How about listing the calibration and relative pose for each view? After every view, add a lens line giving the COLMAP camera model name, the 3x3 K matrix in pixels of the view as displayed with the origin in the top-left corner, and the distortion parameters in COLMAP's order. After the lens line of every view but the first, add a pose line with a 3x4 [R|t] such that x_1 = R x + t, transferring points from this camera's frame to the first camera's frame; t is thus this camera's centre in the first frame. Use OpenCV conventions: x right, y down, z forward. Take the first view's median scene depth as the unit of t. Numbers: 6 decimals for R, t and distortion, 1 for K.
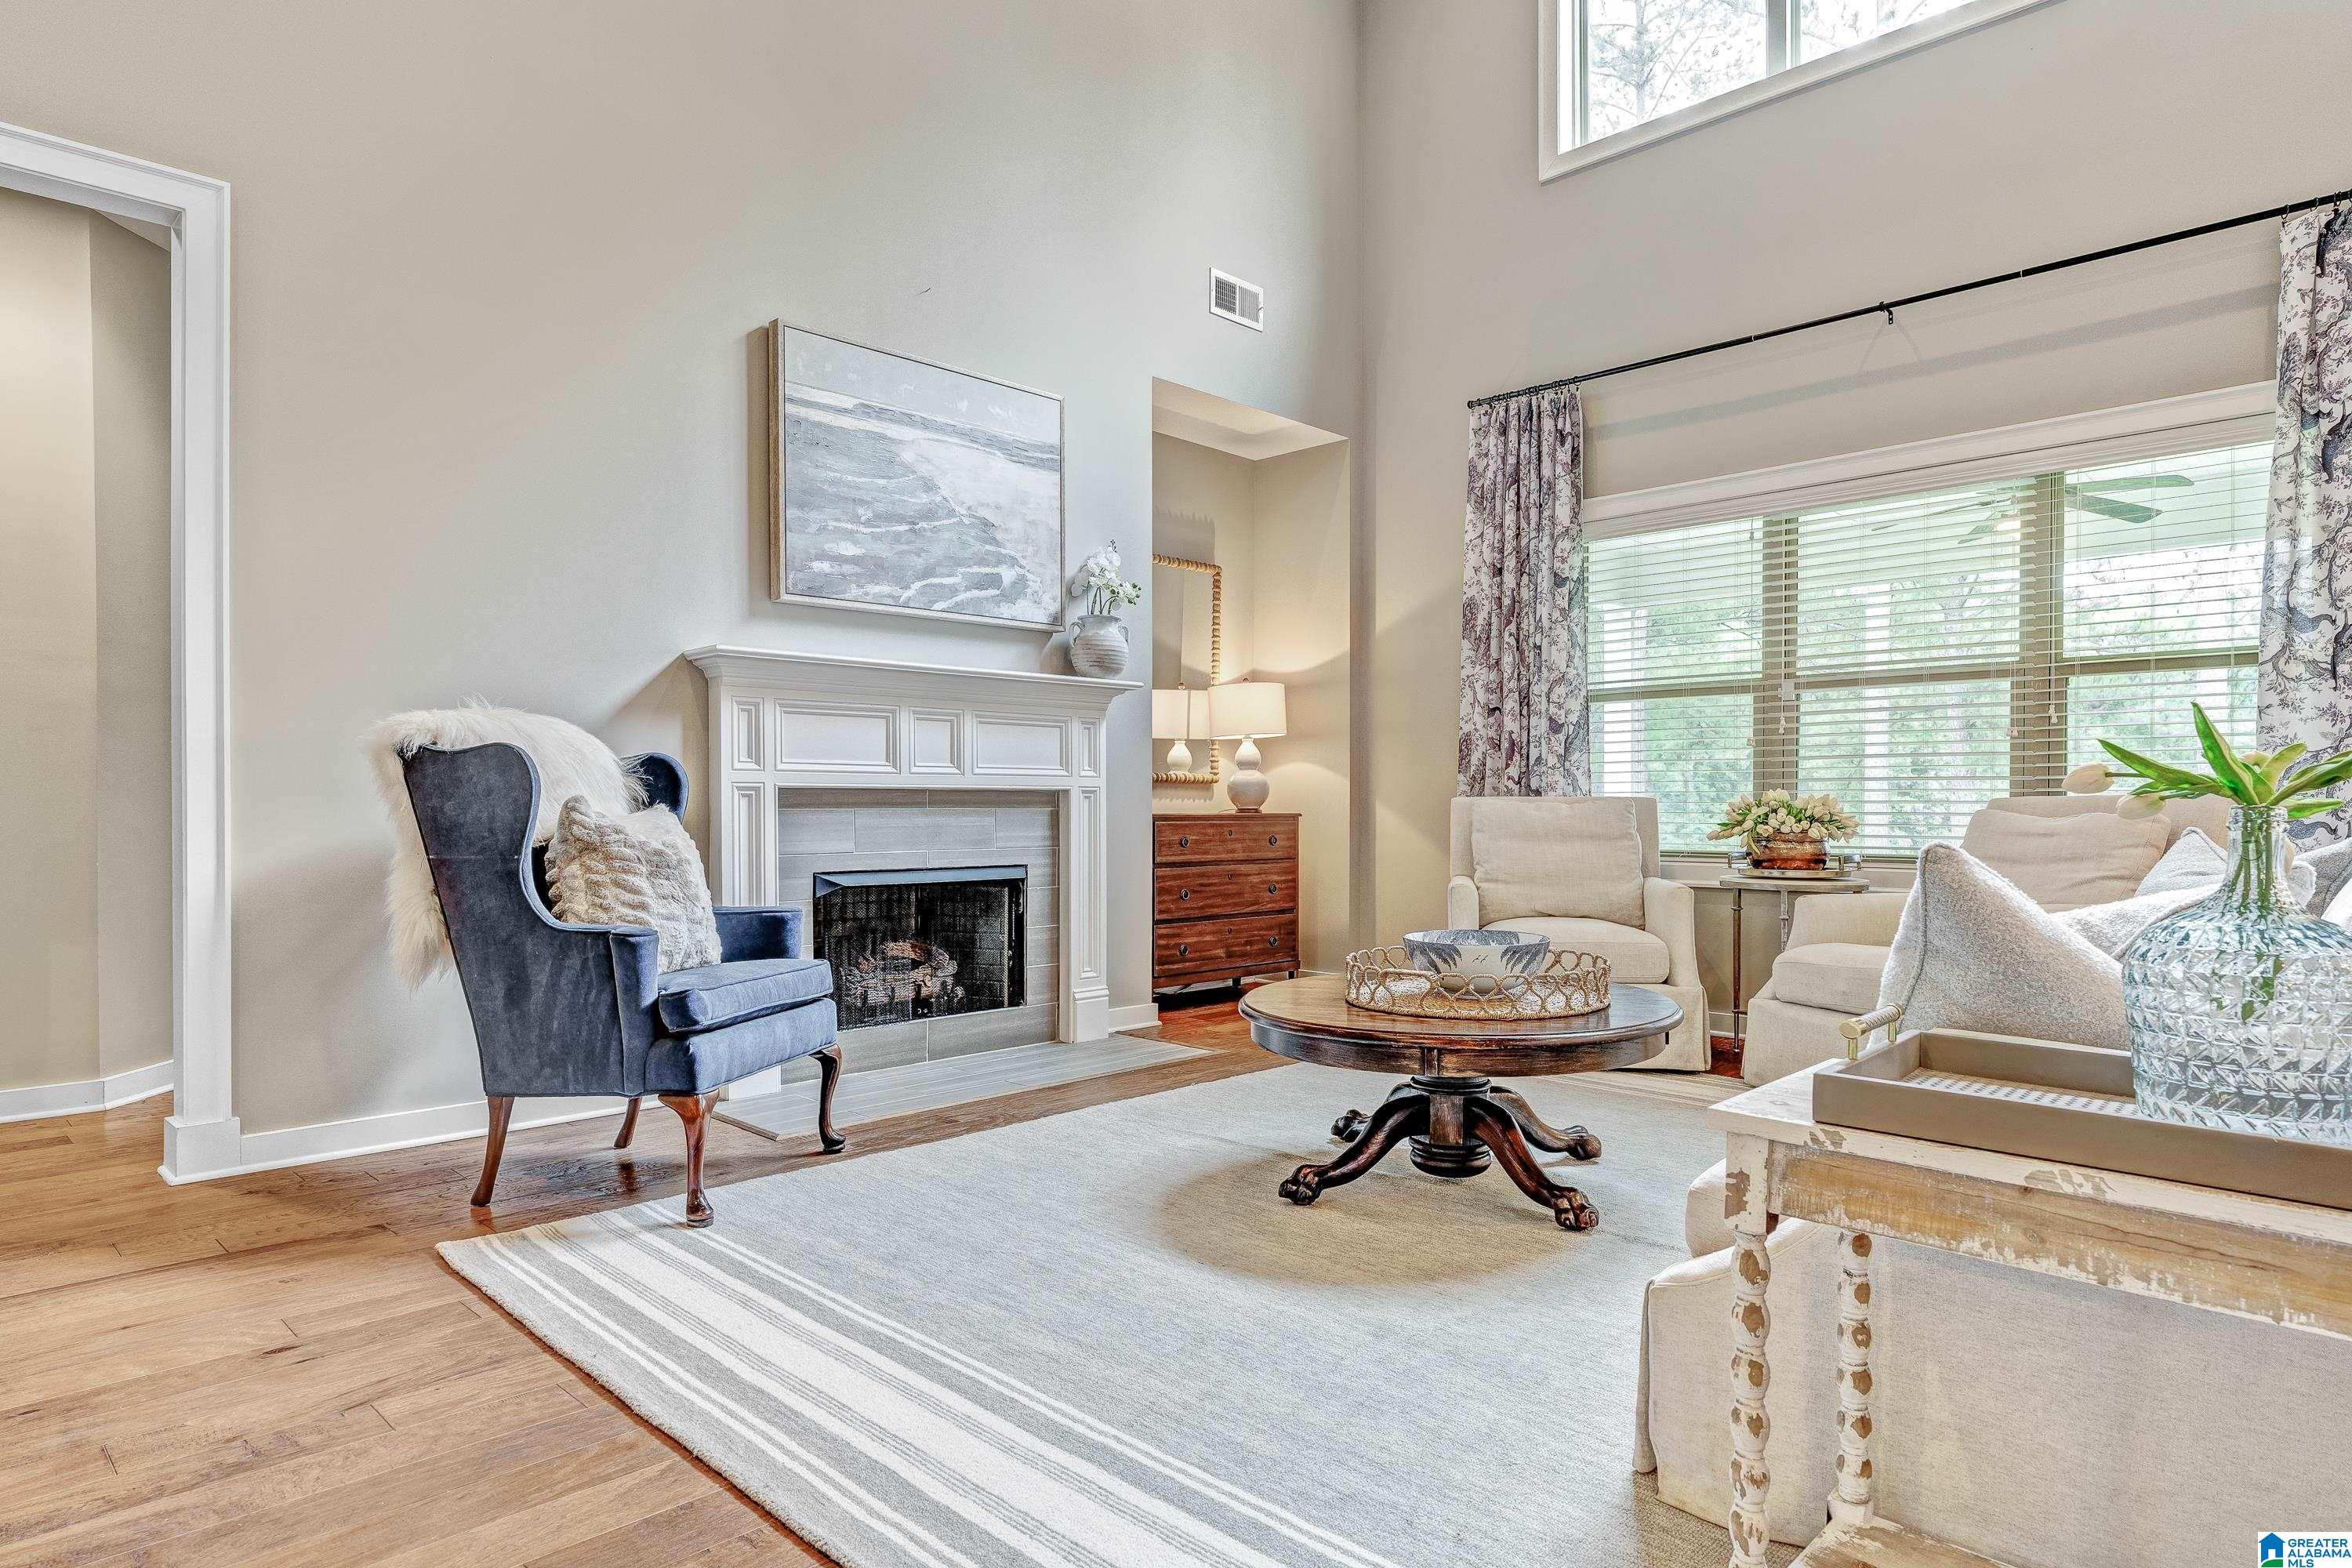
lens RADIAL K [[1342.4, 0, 1175.2], [0, 1342.4, 801.2], [0, 0, 1]] dist [0.004300, 0.000247]
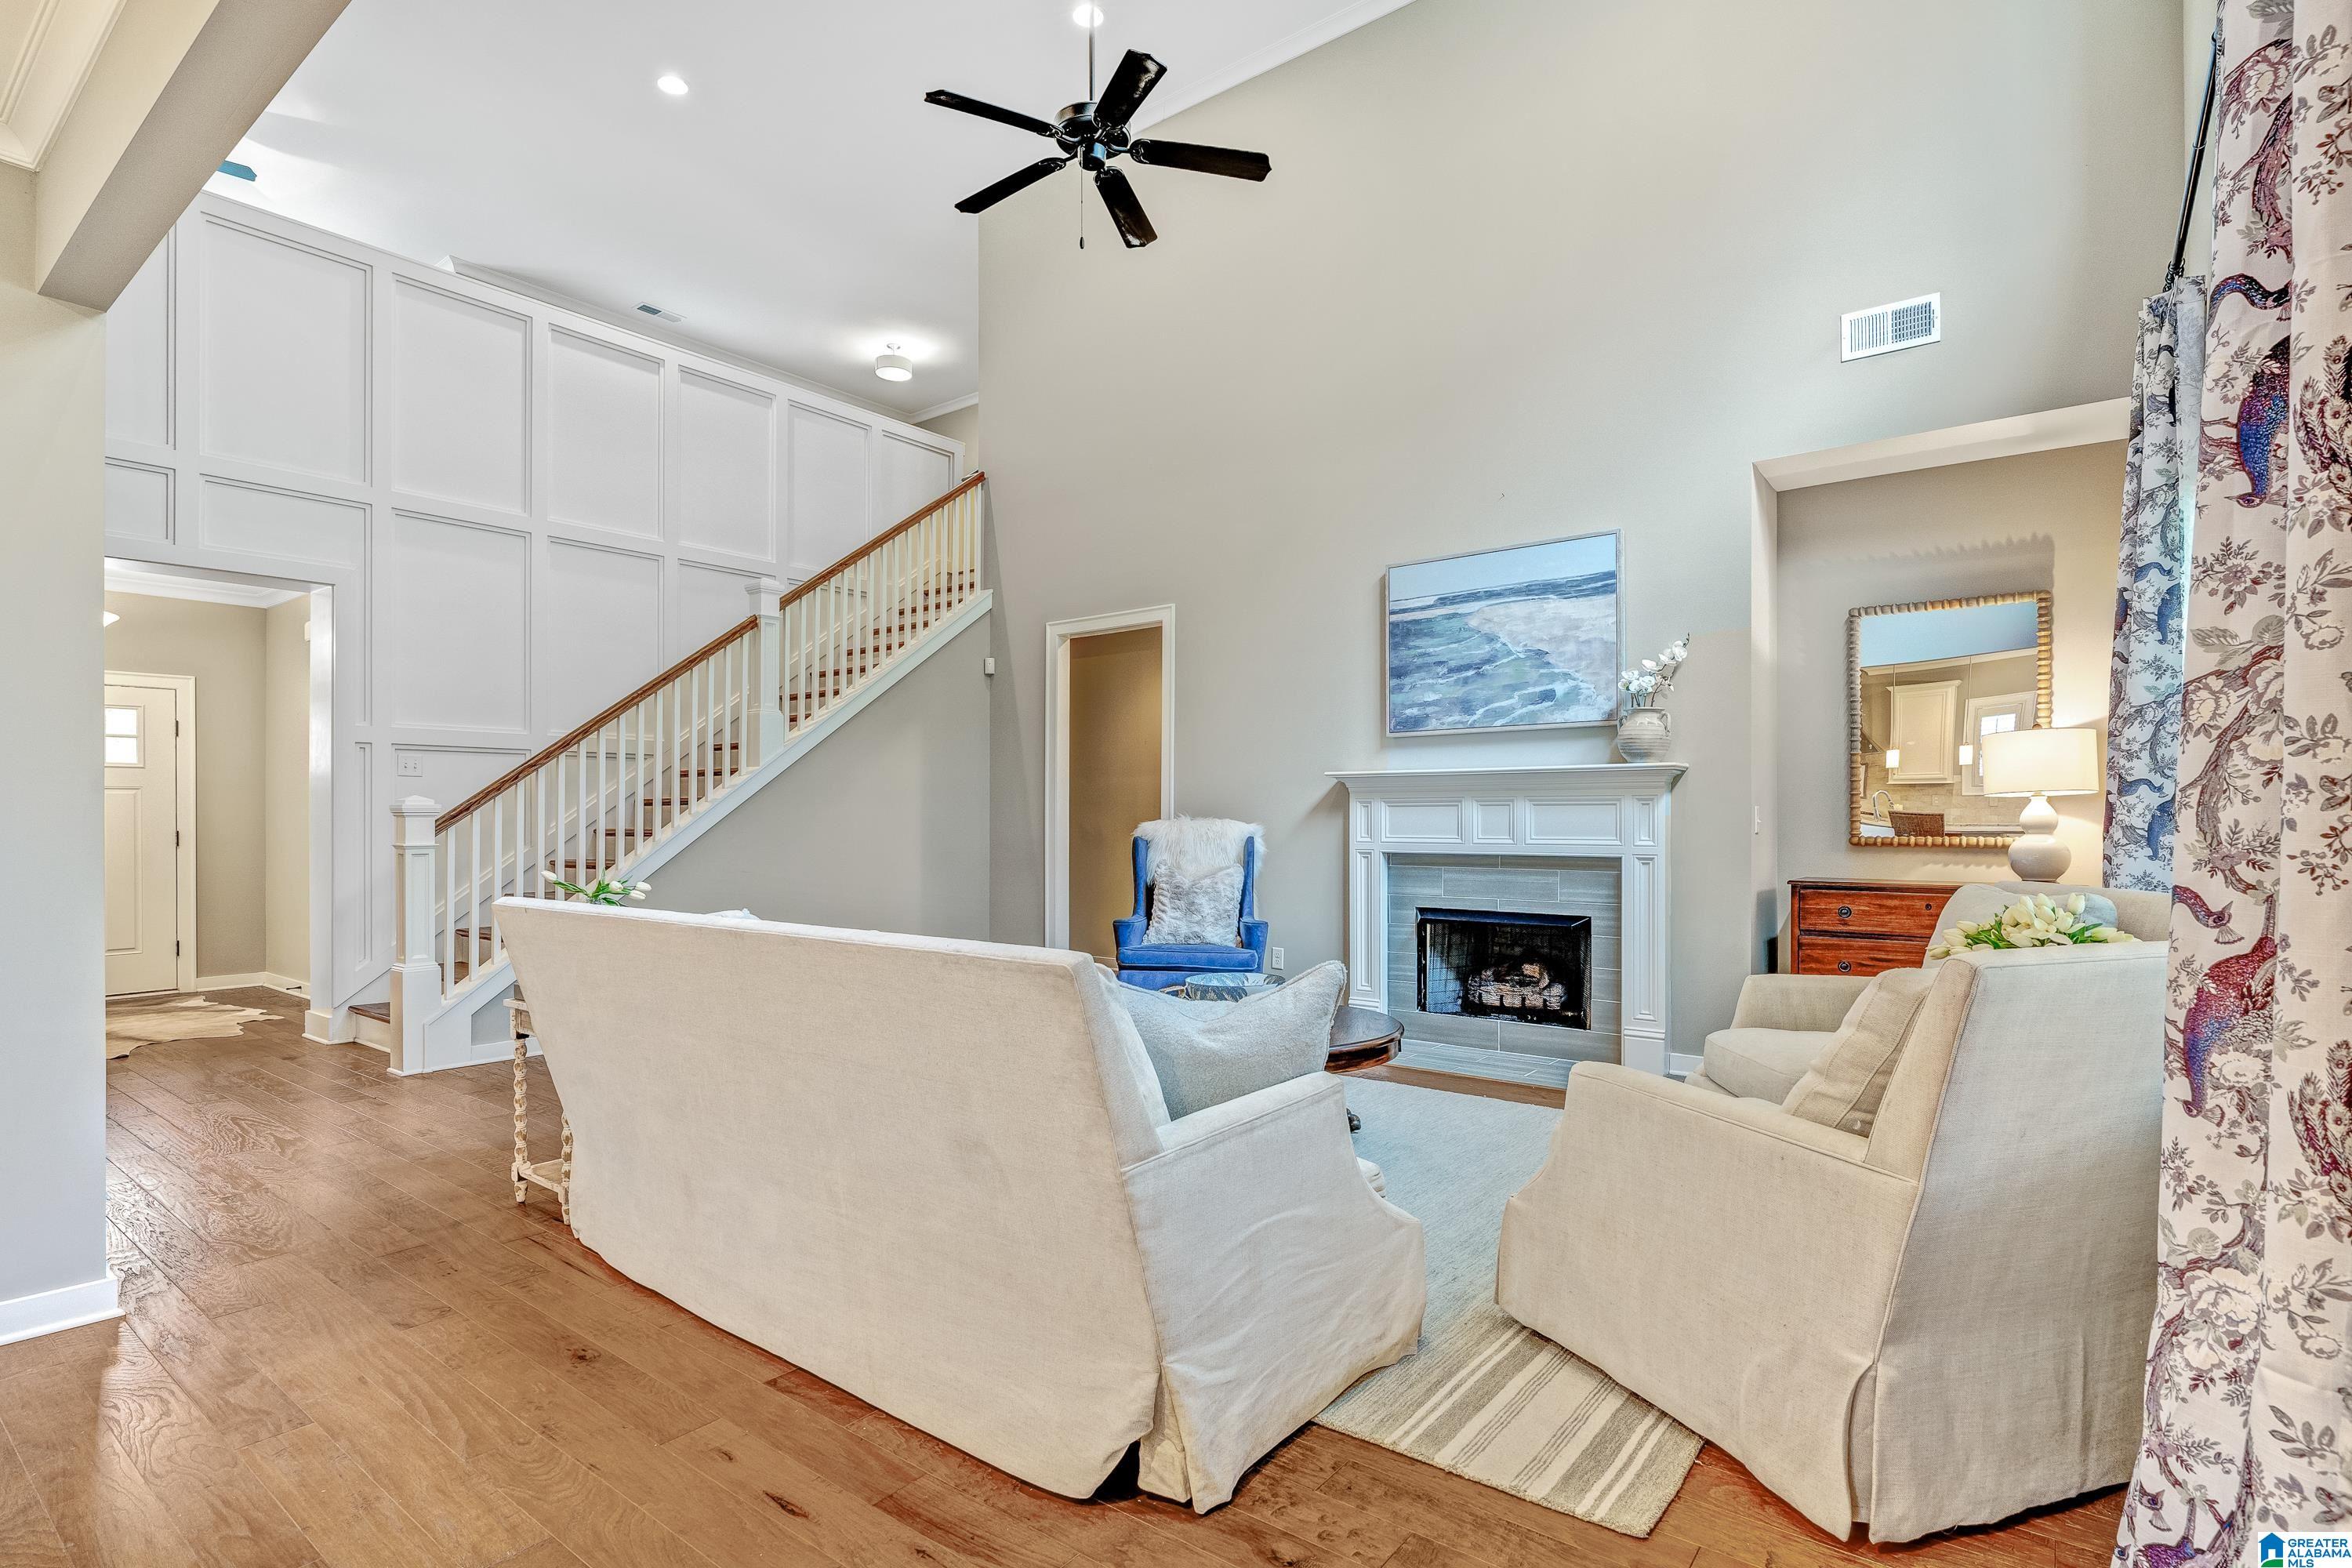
lens RADIAL K [[1154.0, 0, 1171.1], [0, 1154.0, 800.9], [0, 0, 1]] dist [0.002153, 0.000417]
pose [[0.116141, -0.020937, -0.993012, 0.939750], [-0.001341, 0.999774, -0.021236, -0.037598], [0.993232, 0.003798, 0.116087, 0.510092]]
